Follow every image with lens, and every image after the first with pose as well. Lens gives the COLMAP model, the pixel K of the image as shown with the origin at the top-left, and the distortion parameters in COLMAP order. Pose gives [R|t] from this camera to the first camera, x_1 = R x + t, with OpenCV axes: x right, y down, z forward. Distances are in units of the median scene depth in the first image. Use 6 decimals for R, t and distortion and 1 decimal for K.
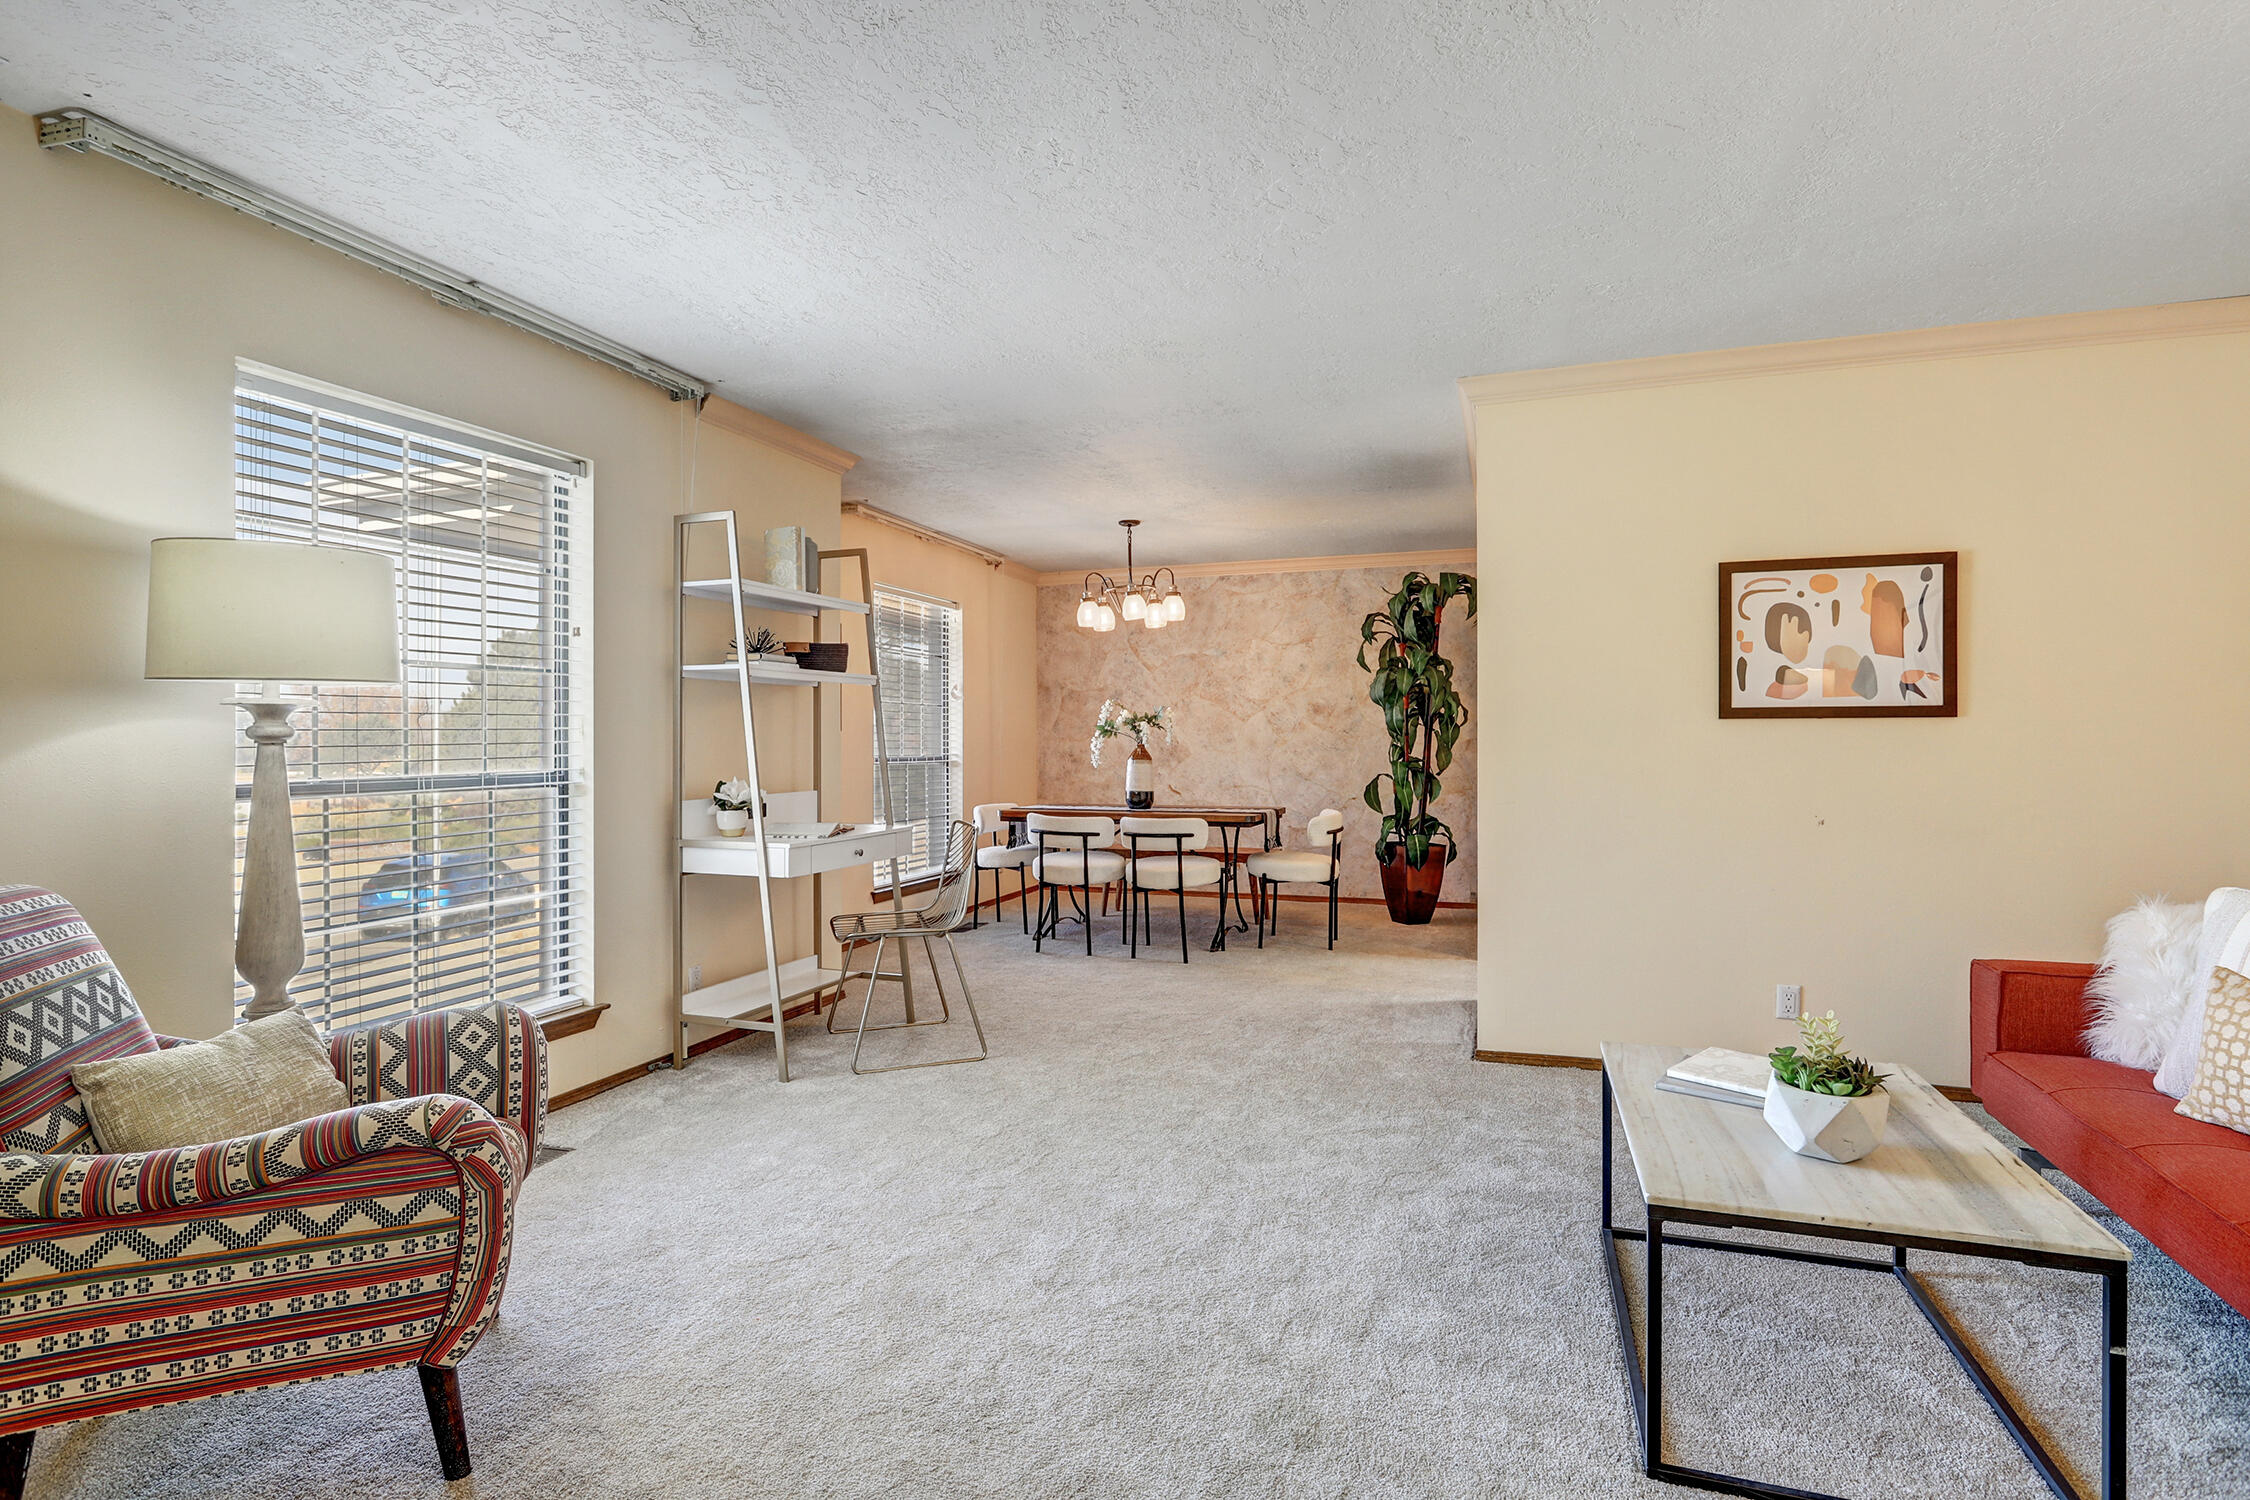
lens RADIAL K [[1143.7, 0, 1125.5], [0, 1143.7, 736.5], [0, 0, 1]] dist [-0.000817, -0.000105]
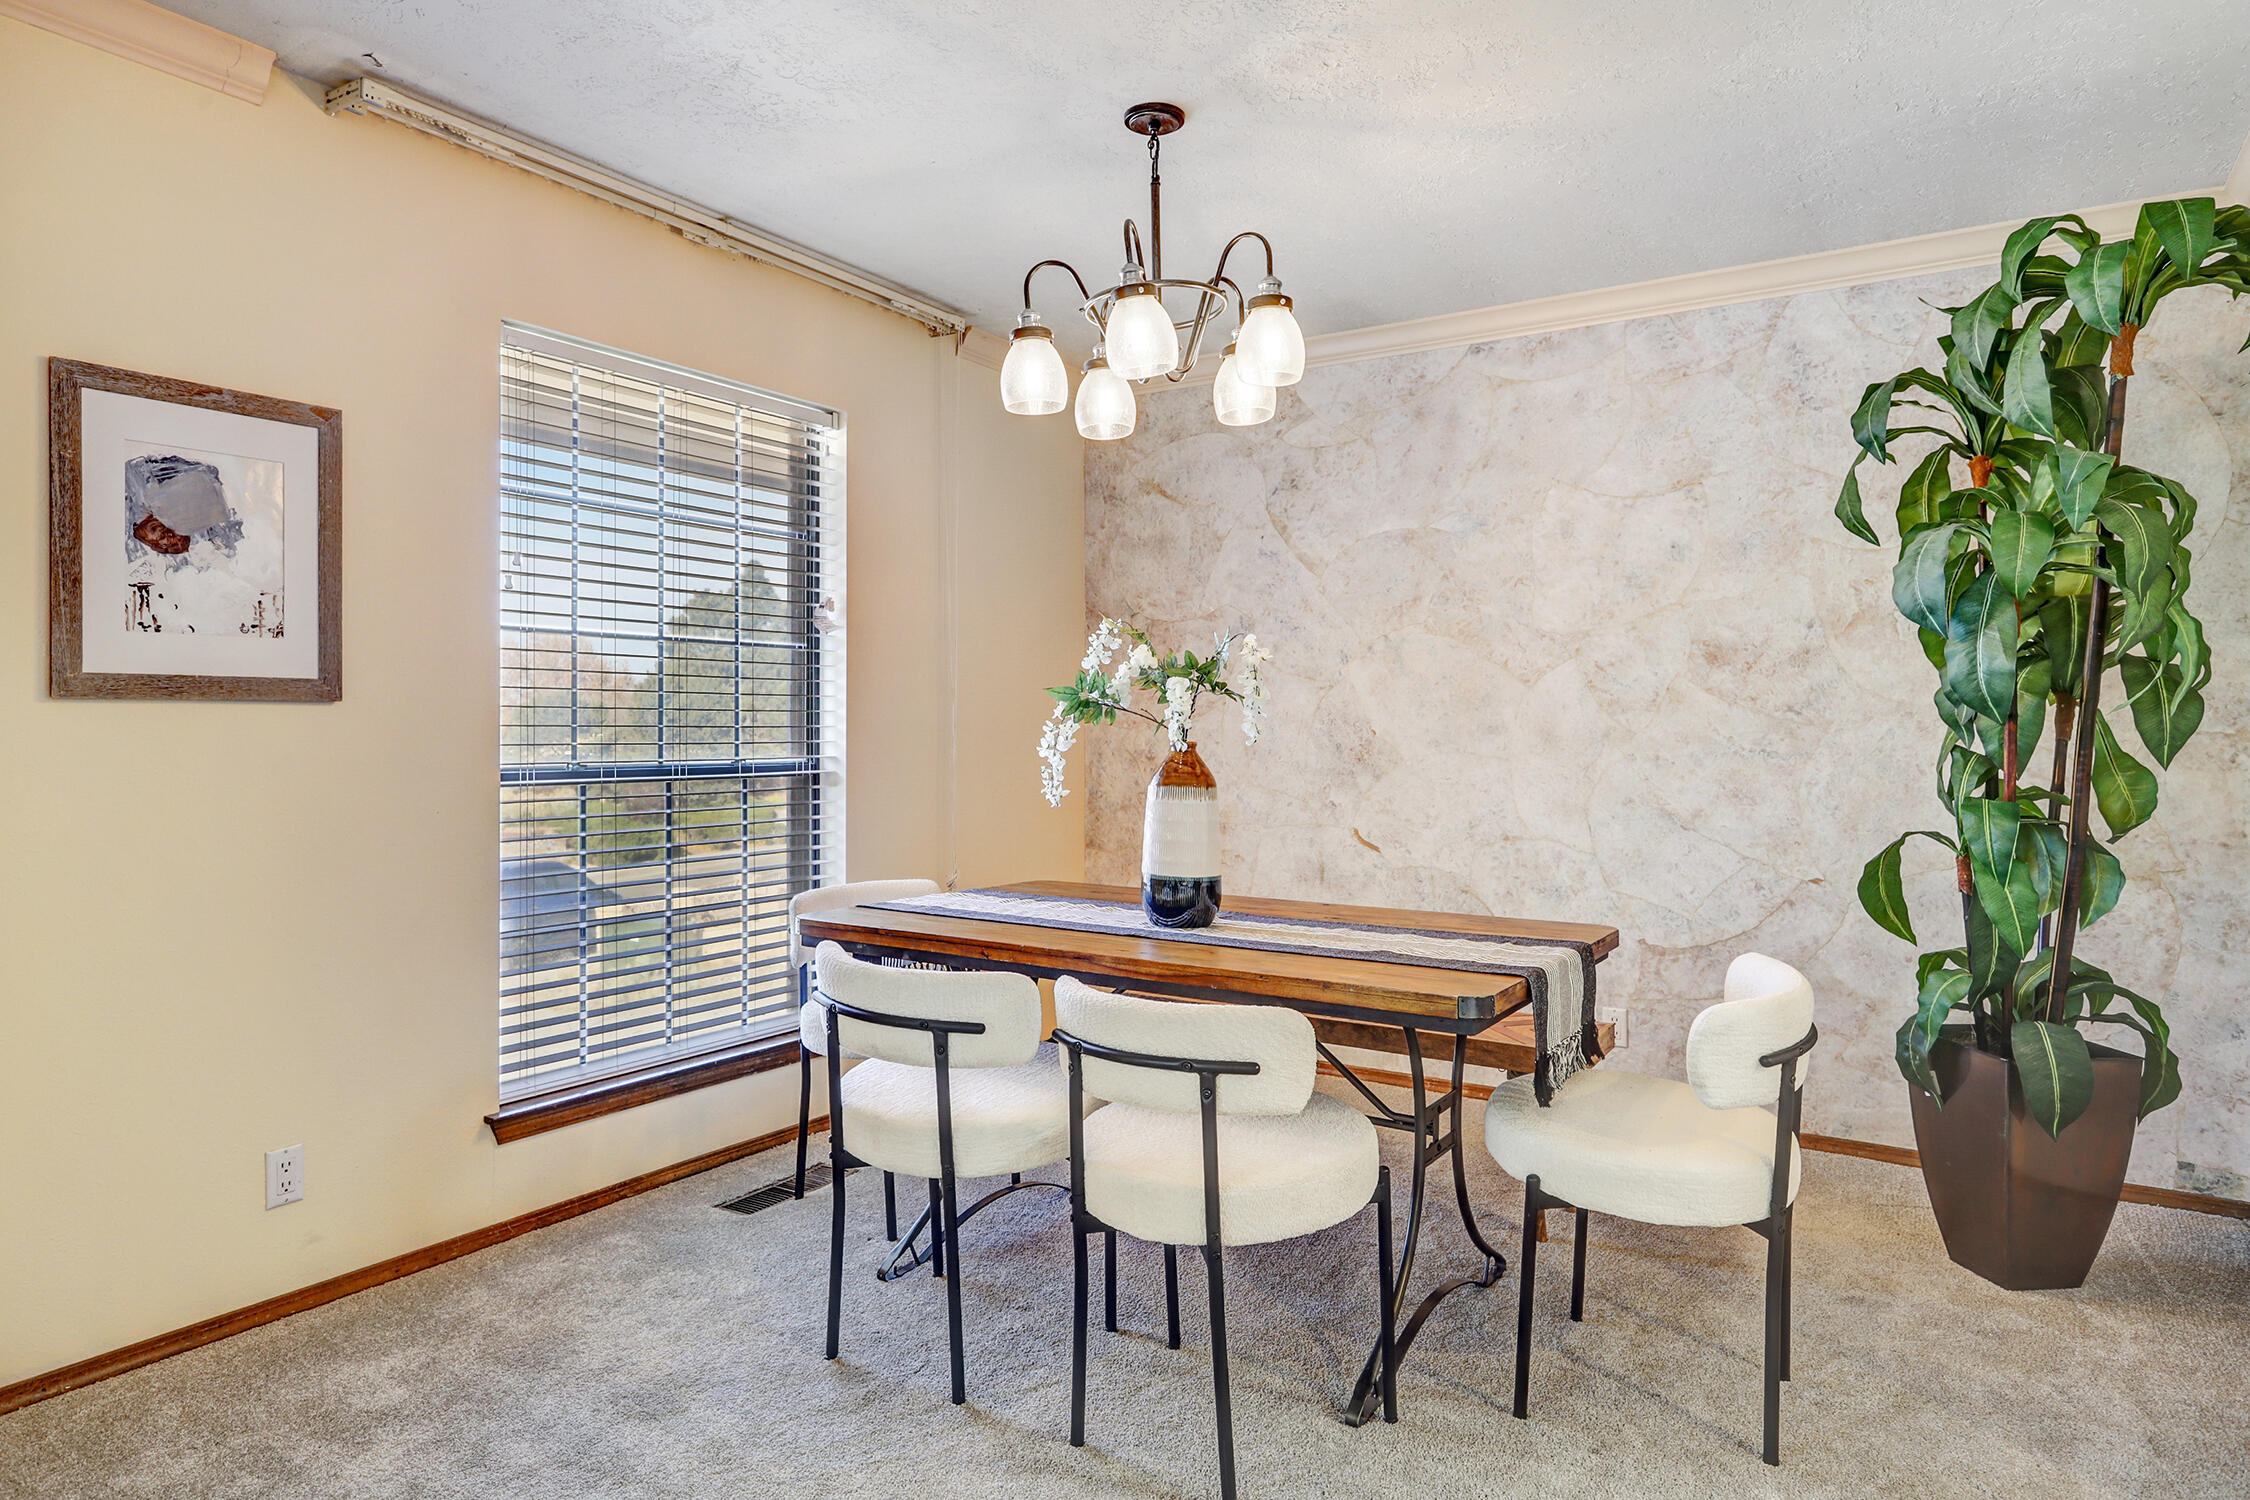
lens RADIAL K [[1365.2, 0, 1158.8], [0, 1365.2, 711.7], [0, 0, 1]] dist [0.028844, 0.001473]
pose [[0.976783, 0.003724, -0.214199, 0.084640], [-0.005239, 0.999965, -0.006507, 0.000278], [0.214167, 0.007478, 0.976768, 0.516155]]
